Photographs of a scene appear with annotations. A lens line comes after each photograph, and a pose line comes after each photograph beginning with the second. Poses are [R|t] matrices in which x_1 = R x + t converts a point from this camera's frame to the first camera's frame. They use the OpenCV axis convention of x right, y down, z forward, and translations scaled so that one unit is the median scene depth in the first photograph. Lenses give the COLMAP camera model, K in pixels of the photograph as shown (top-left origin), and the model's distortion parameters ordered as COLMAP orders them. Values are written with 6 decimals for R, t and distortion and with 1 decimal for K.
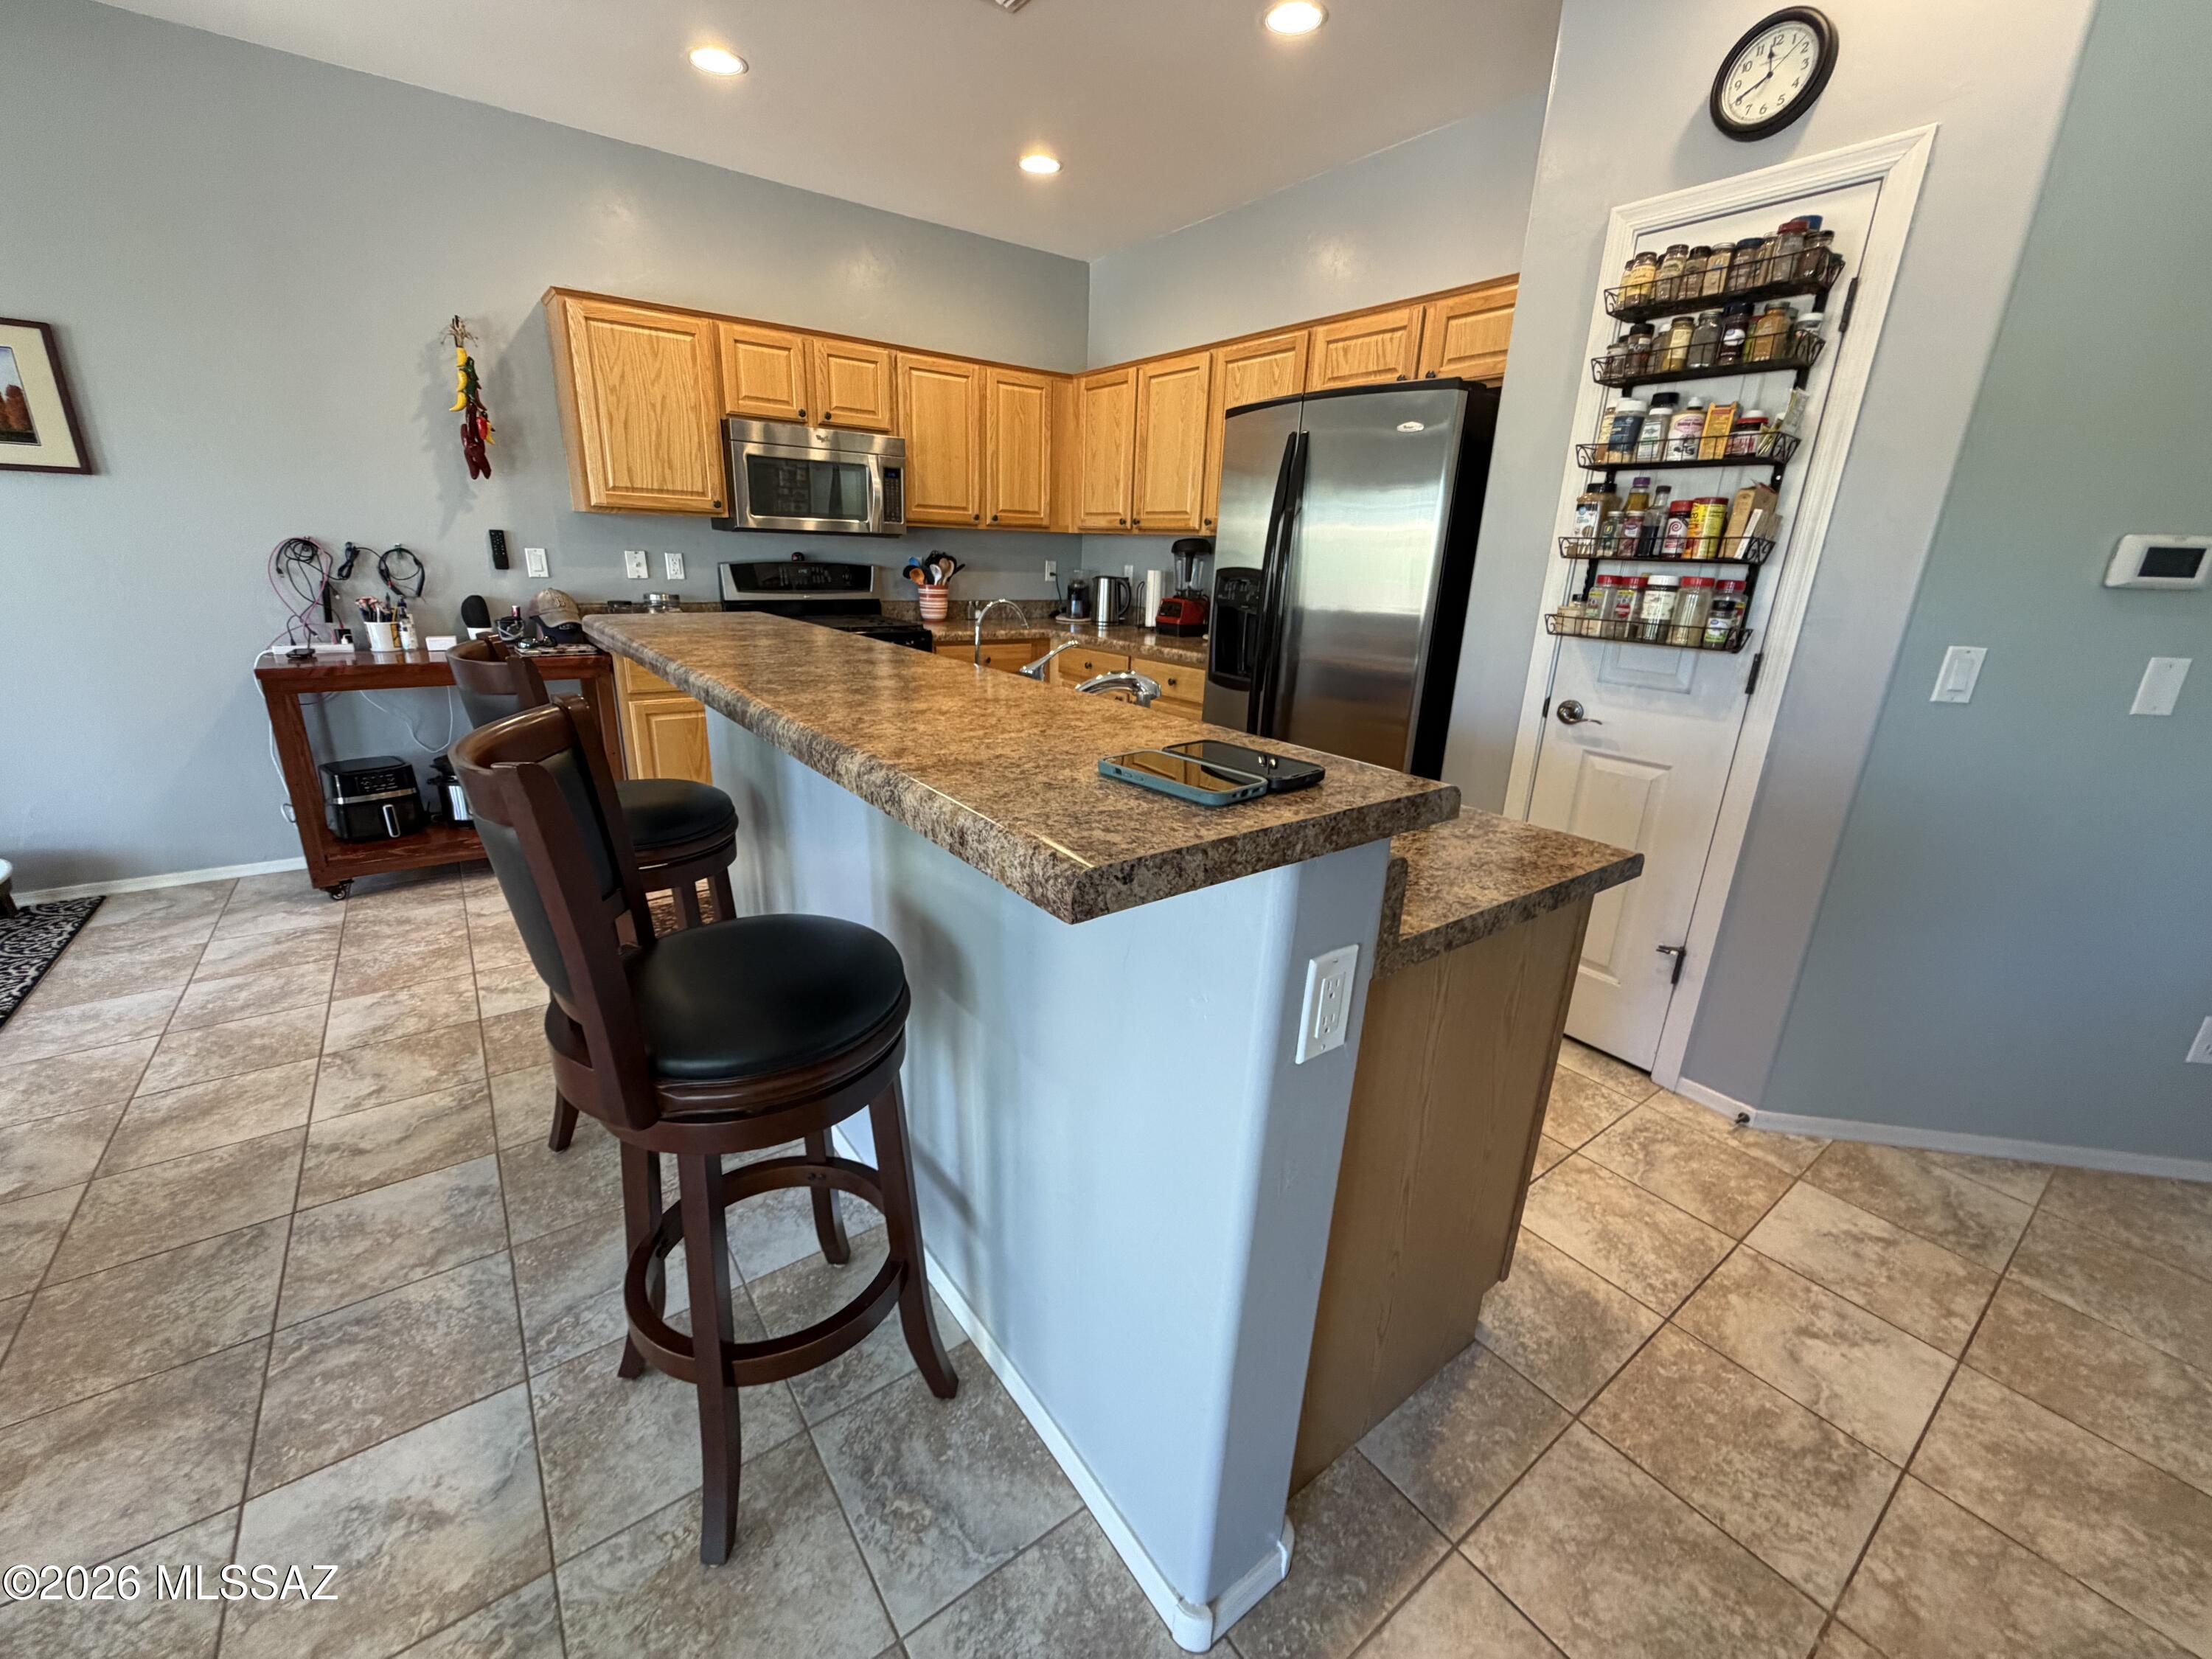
lens RADIAL K [[882.5, 0, 1097.9], [0, 882.5, 832.0], [0, 0, 1]] dist [0.000043, 0.000352]
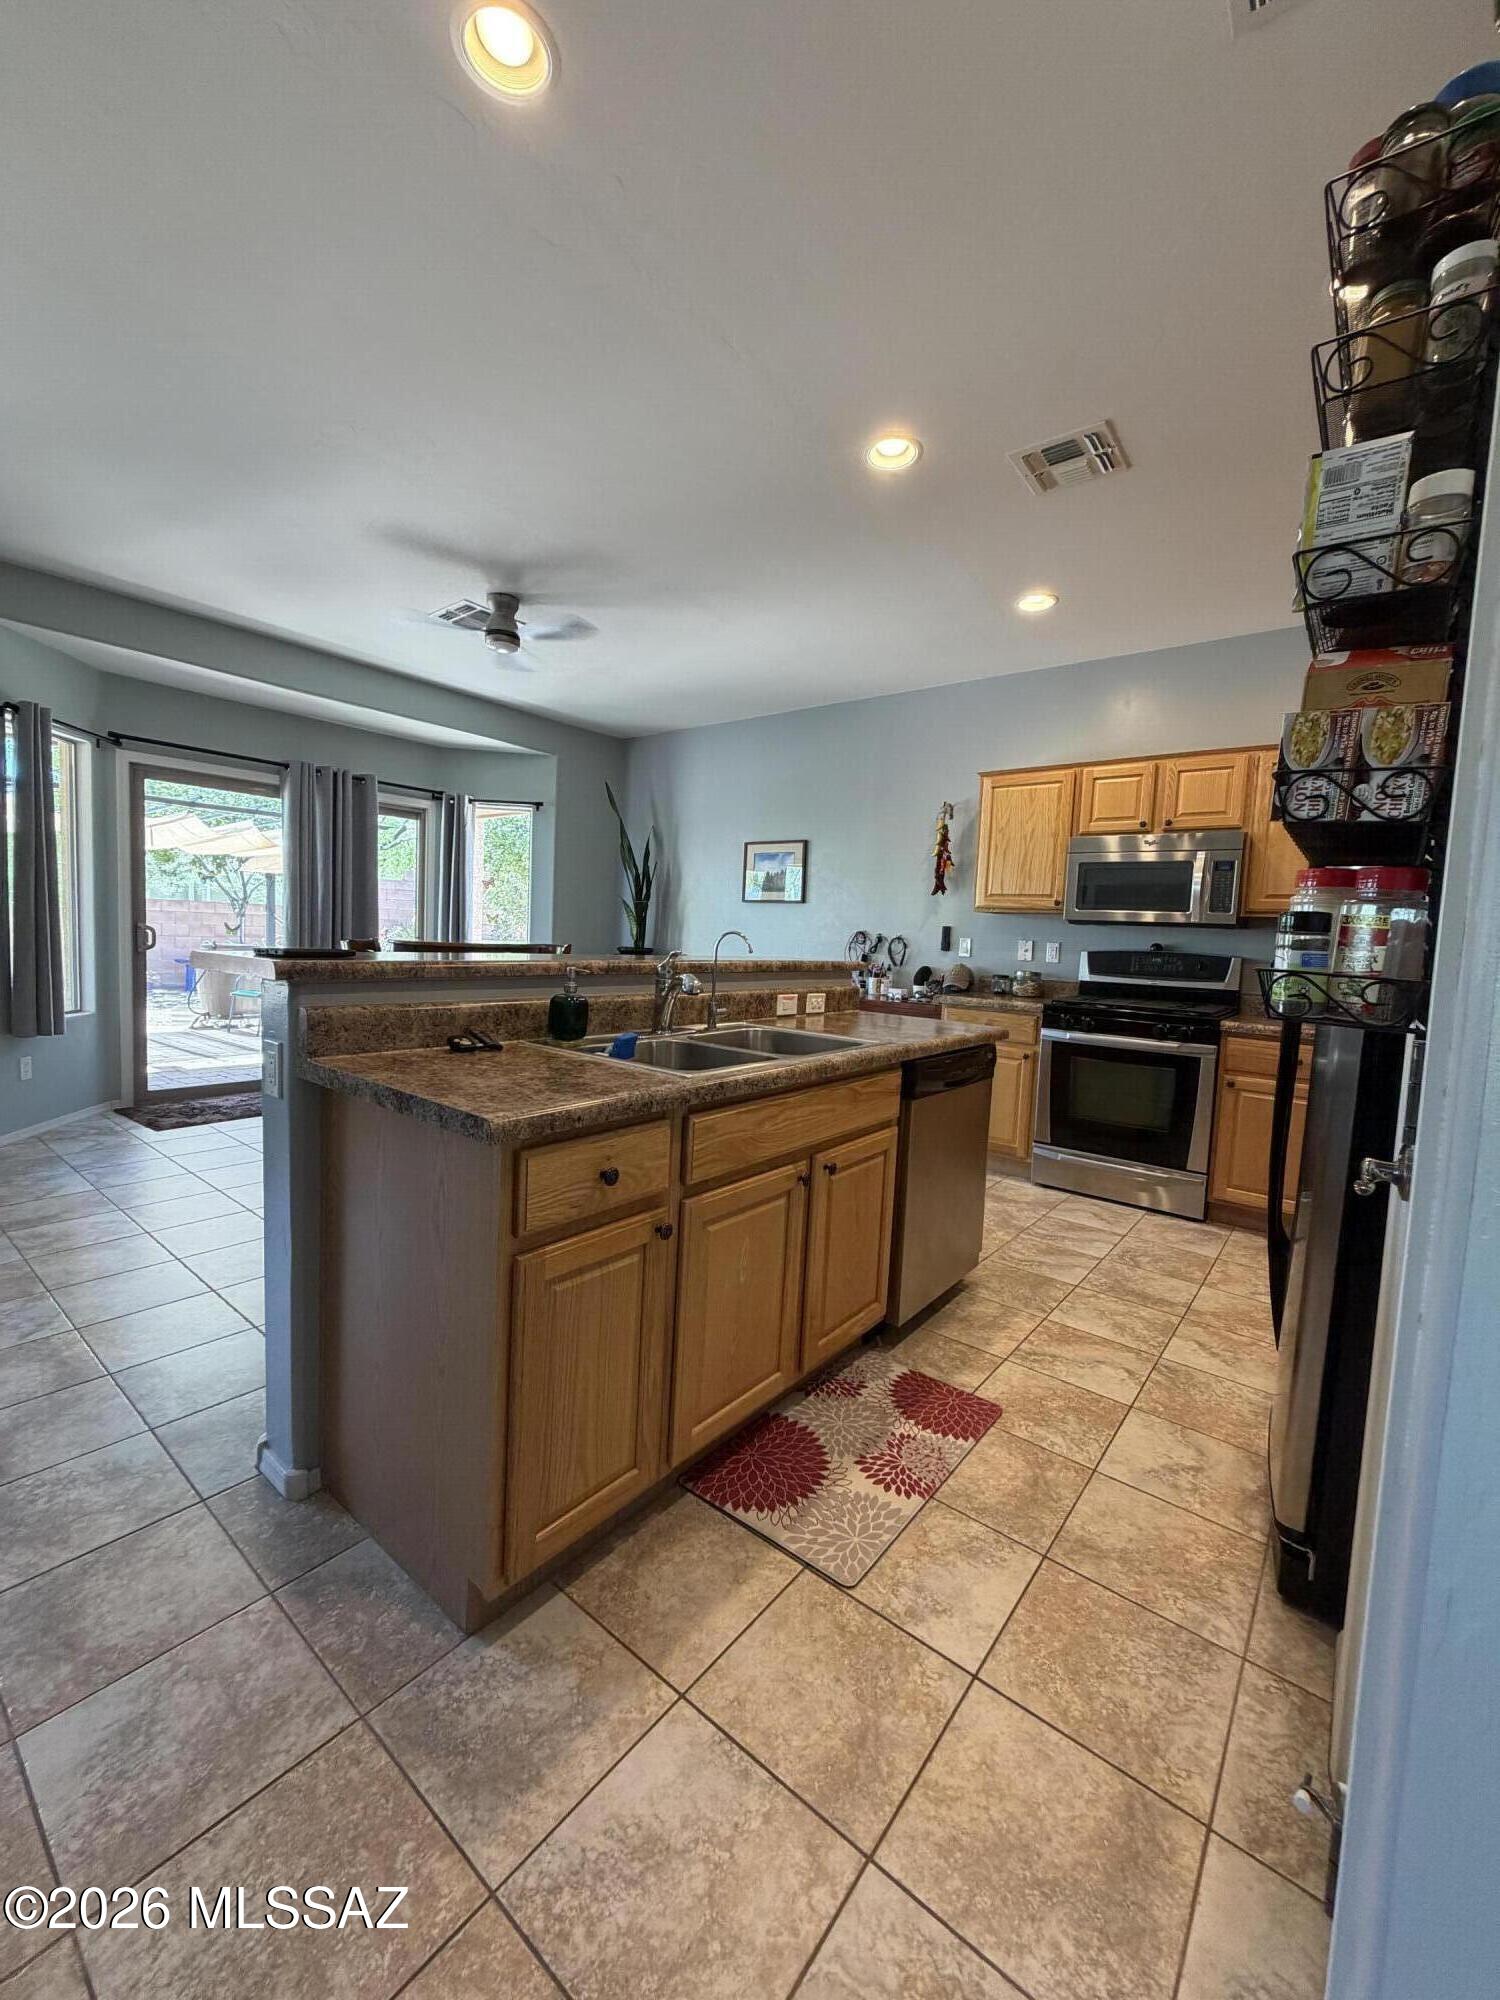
lens RADIAL K [[797.9, 0, 752.8], [0, 797.9, 990.8], [0, 0, 1]] dist [0.000043, 0.000352]
pose [[0.263908, 0.046936, -0.963405, 0.601823], [-0.329100, 0.943260, -0.044197, -0.066463], [0.906667, 0.328720, 0.264381, 0.379411]]
